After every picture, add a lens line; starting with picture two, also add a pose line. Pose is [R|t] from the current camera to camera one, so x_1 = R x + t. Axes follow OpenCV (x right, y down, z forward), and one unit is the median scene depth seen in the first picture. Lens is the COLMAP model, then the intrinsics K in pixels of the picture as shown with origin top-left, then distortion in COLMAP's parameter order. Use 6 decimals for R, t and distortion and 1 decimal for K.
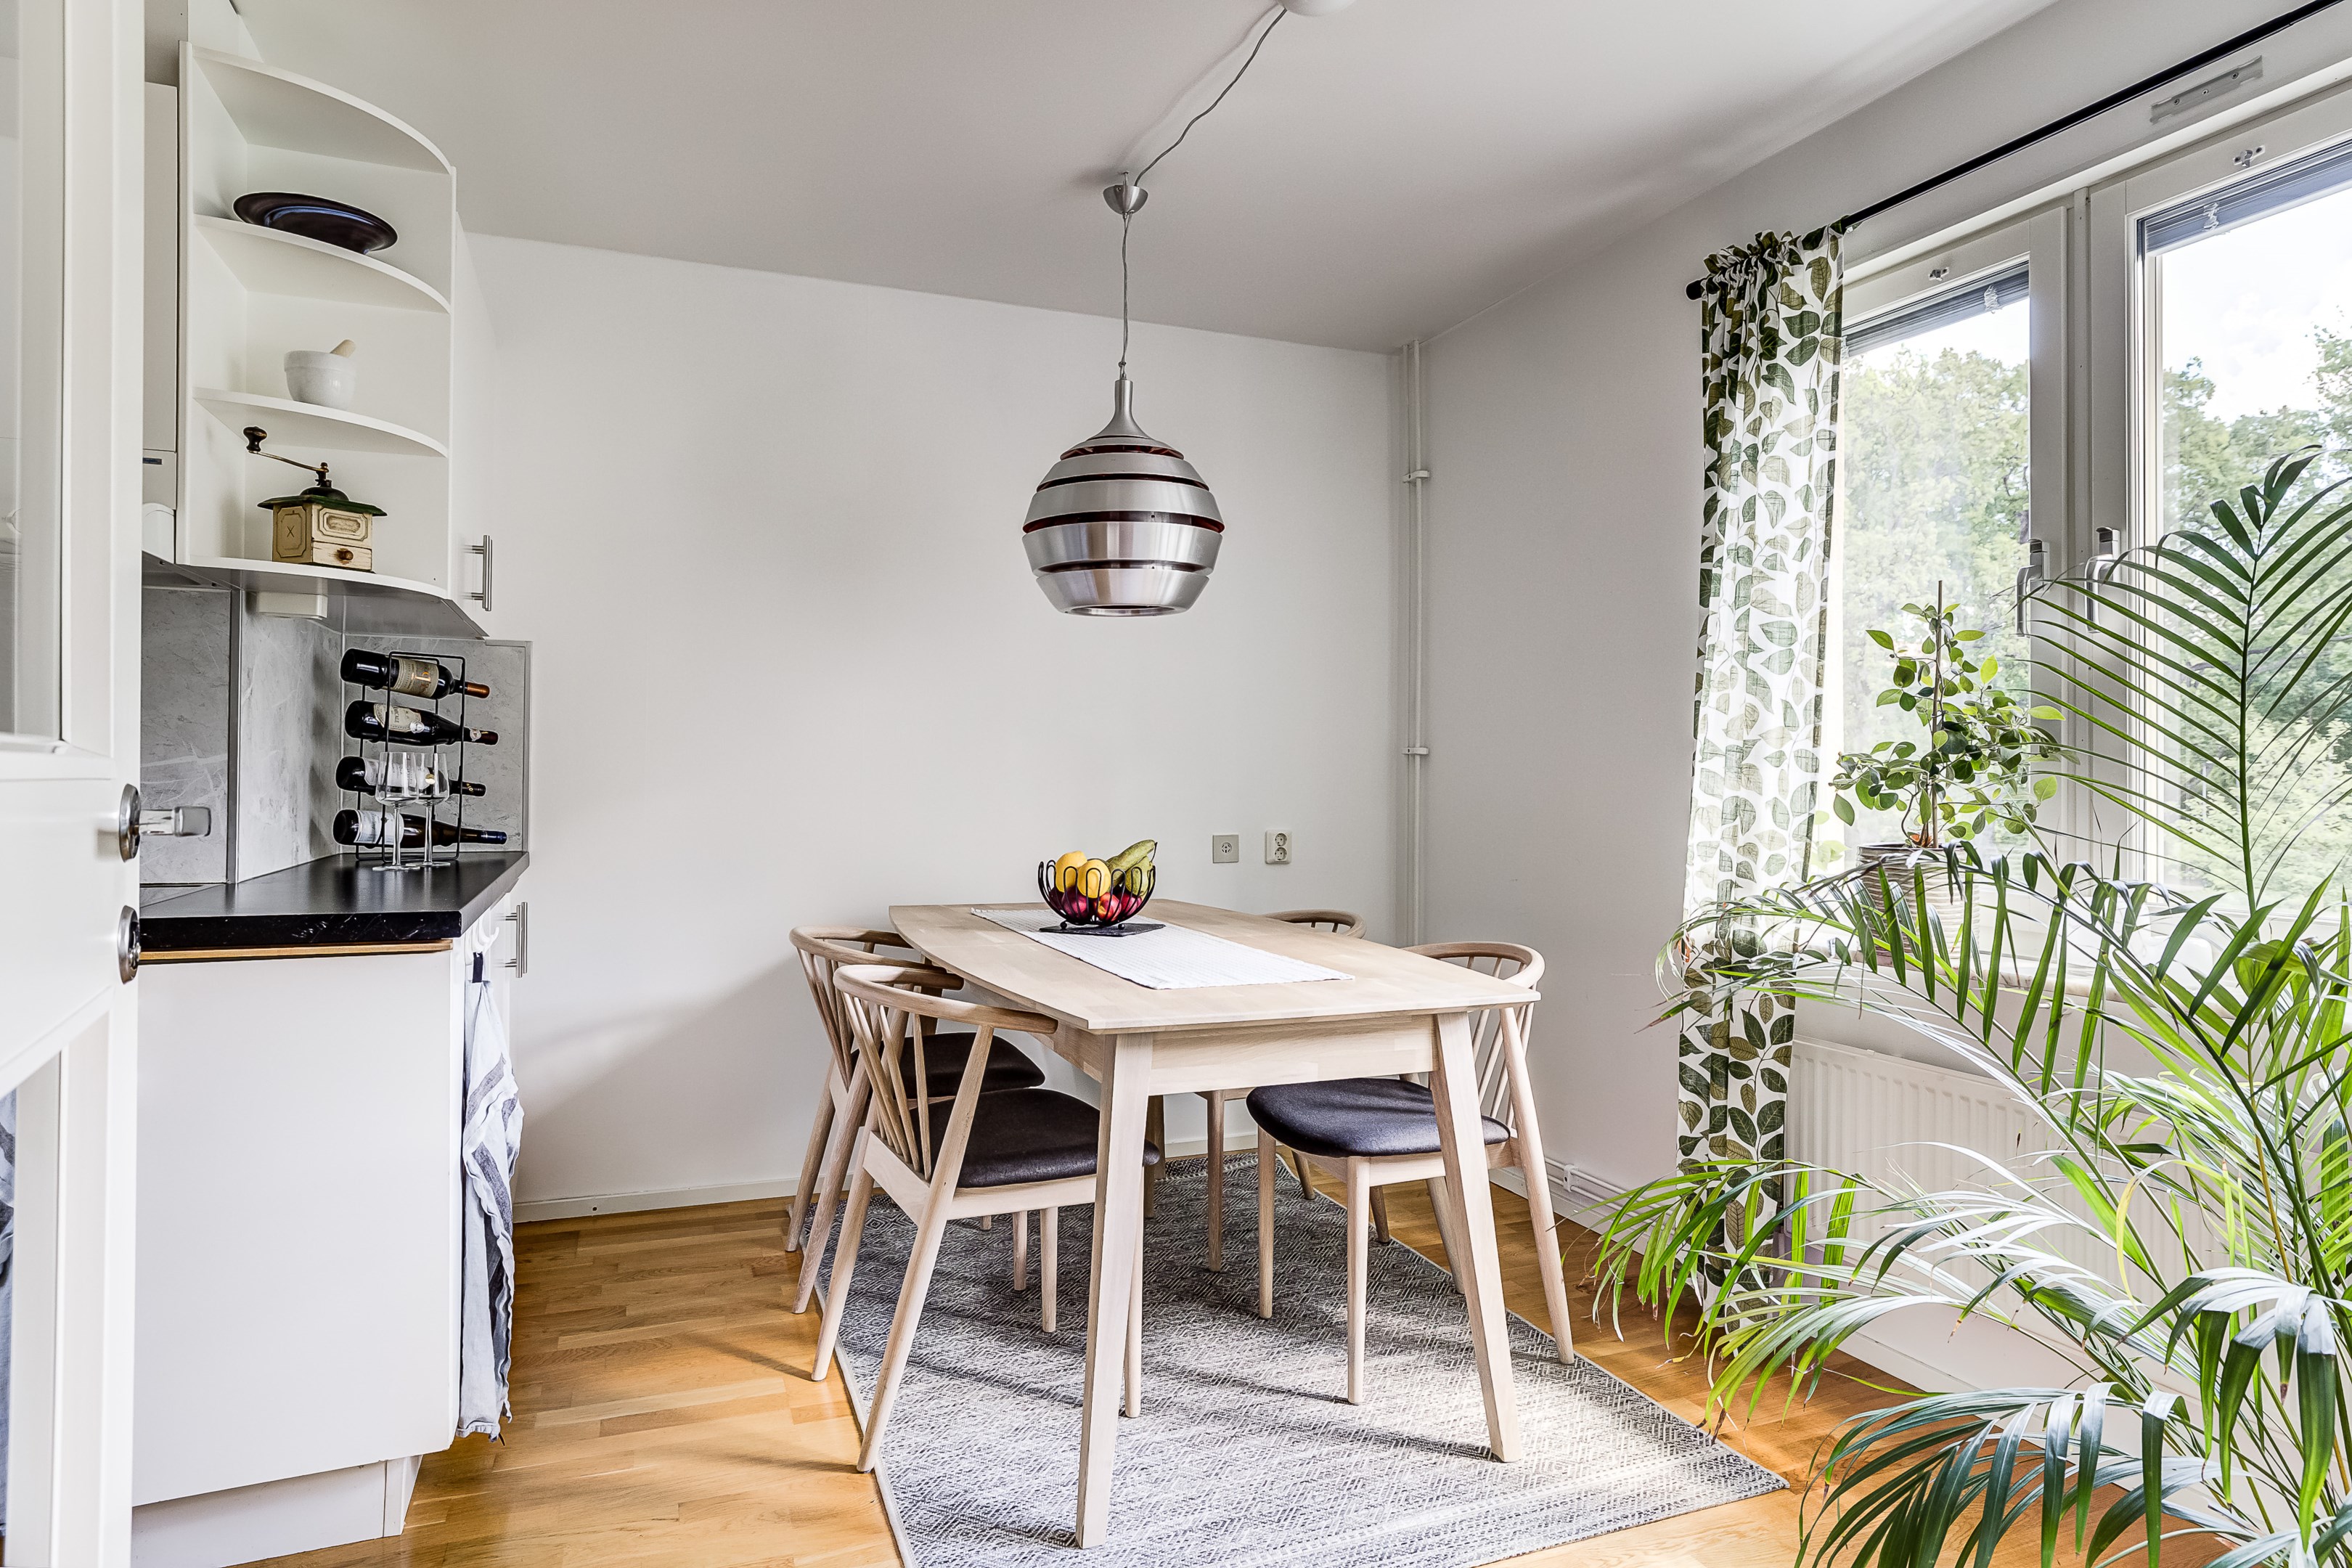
lens RADIAL K [[1383.2, 0, 1176.0], [0, 1383.2, 784.0], [0, 0, 1]] dist [-0.003740, -0.000058]
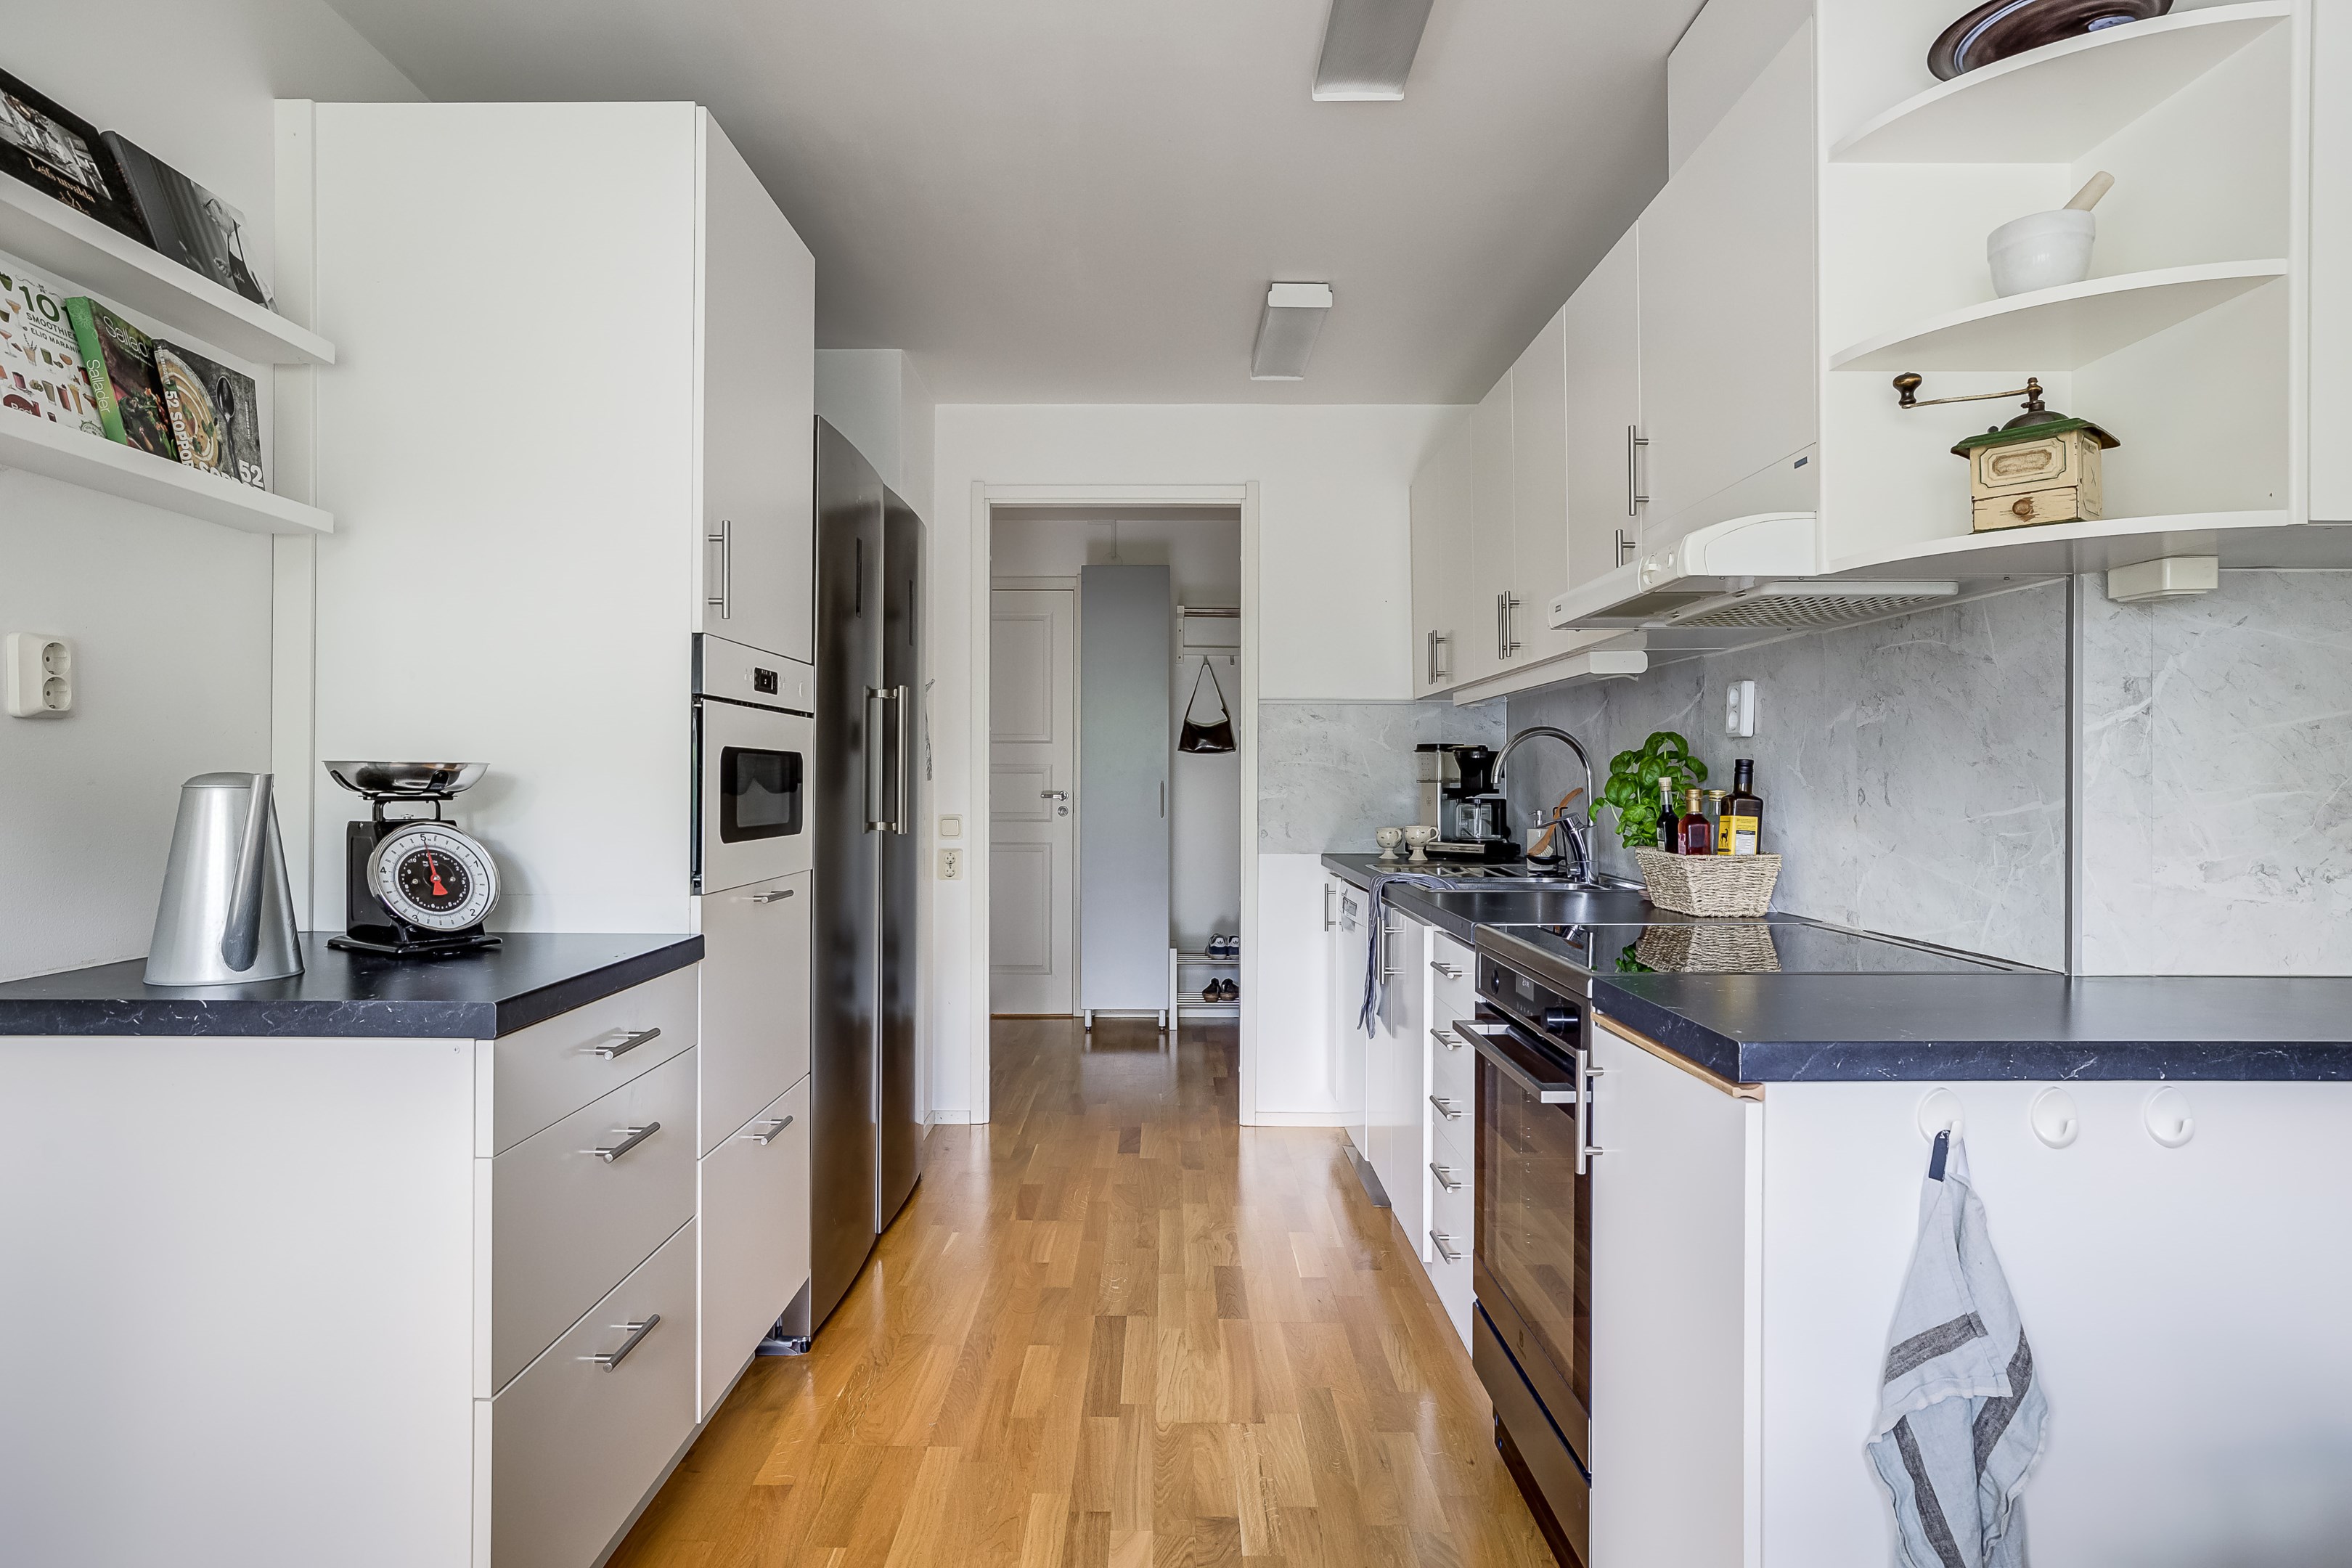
lens RADIAL K [[1312.3, 0, 1176.0], [0, 1312.3, 784.0], [0, 0, 1]] dist [0.000227, -0.000396]
pose [[-0.360945, -0.004003, -0.932579, 0.165569], [-0.005042, 0.999985, -0.002341, -0.030393], [0.932574, 0.003858, -0.360960, 0.955911]]
